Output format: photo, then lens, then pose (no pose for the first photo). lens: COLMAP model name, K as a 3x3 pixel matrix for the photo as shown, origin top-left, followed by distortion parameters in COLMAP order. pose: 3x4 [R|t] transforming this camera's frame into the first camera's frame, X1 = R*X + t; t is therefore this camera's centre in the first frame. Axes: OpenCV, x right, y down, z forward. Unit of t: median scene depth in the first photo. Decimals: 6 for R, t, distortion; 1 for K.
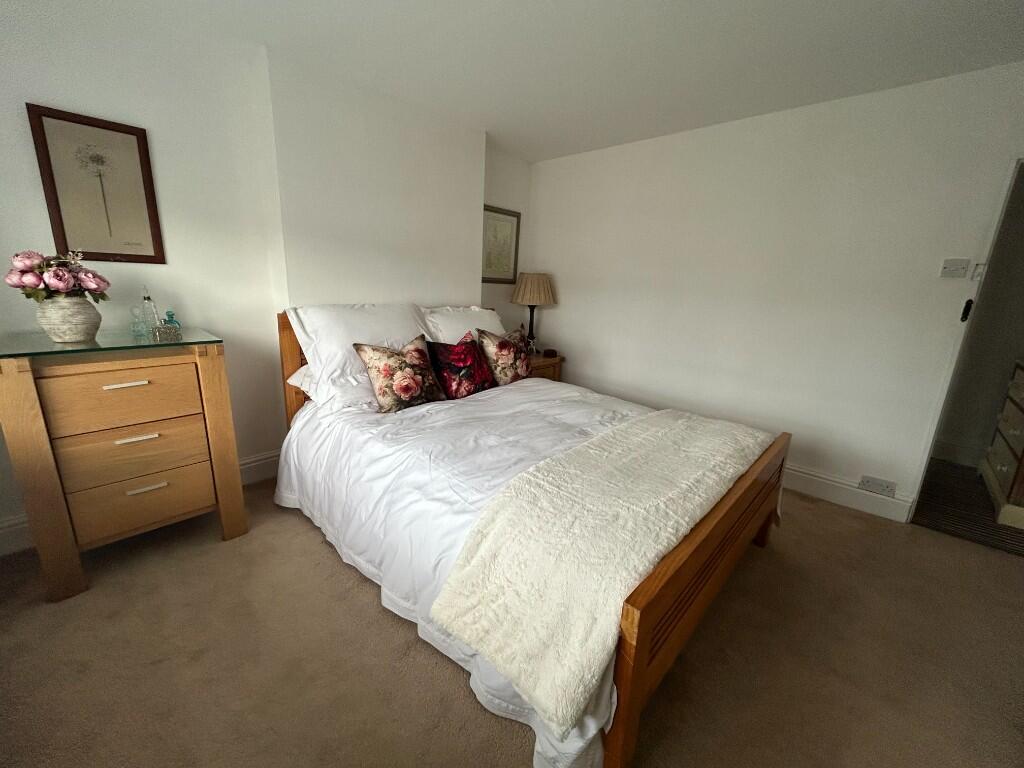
lens RADIAL K [[413.4, 0, 511.3], [0, 413.4, 382.4], [0, 0, 1]] dist [-0.000608, -0.000025]
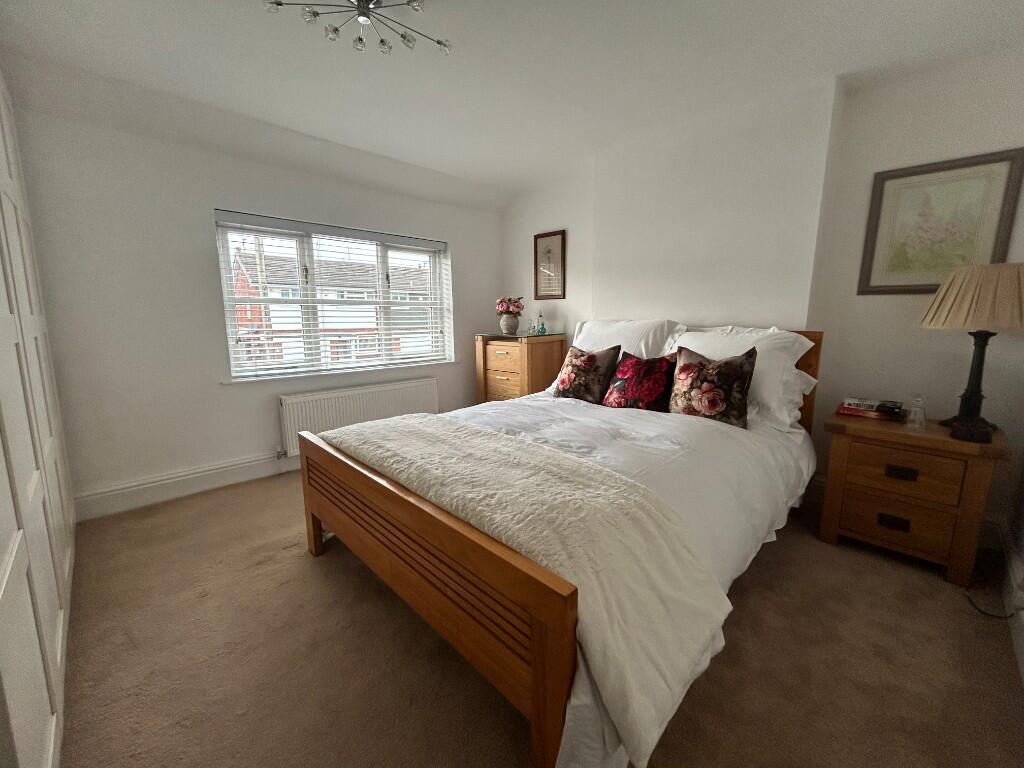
lens RADIAL K [[413.4, 0, 511.3], [0, 413.4, 382.4], [0, 0, 1]] dist [-0.000608, -0.000025]
pose [[-0.037336, 0.132635, -0.990461, 1.018543], [-0.226595, 0.964212, 0.137662, -0.121933], [0.973273, 0.229574, -0.005945, 0.842241]]
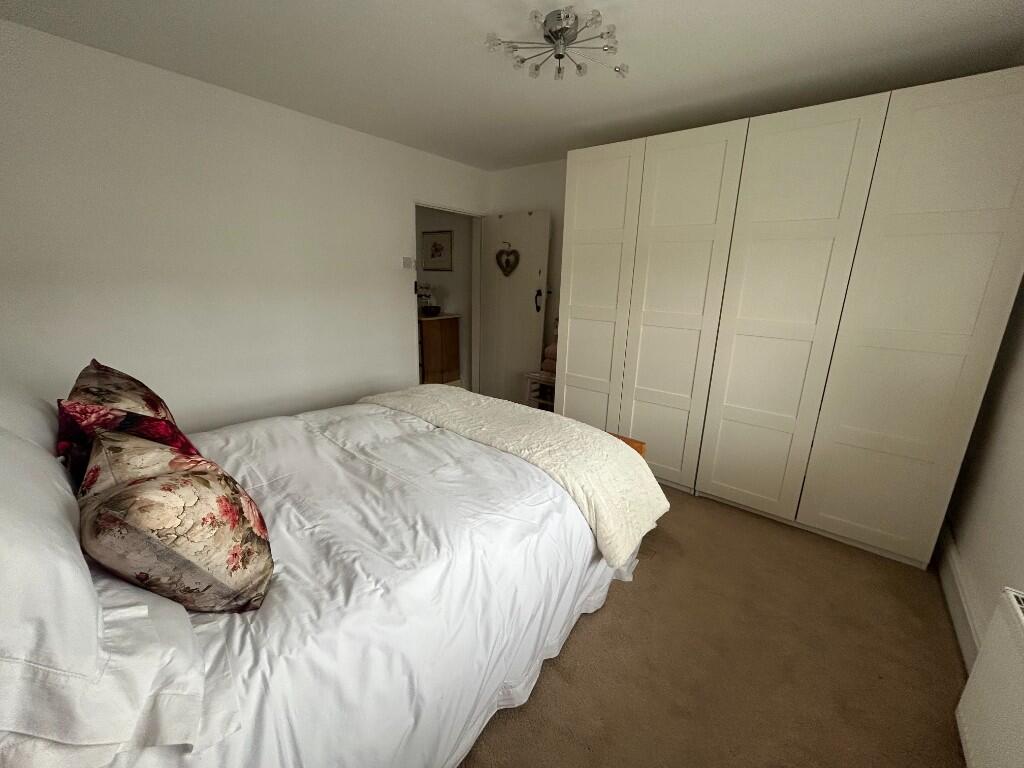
lens RADIAL K [[413.4, 0, 511.3], [0, 413.4, 382.4], [0, 0, 1]] dist [-0.000608, -0.000025]
pose [[-0.071912, -0.280733, 0.957088, -0.678271], [0.195488, 0.936994, 0.289528, -0.214104], [-0.978066, 0.207920, -0.012501, 0.679215]]
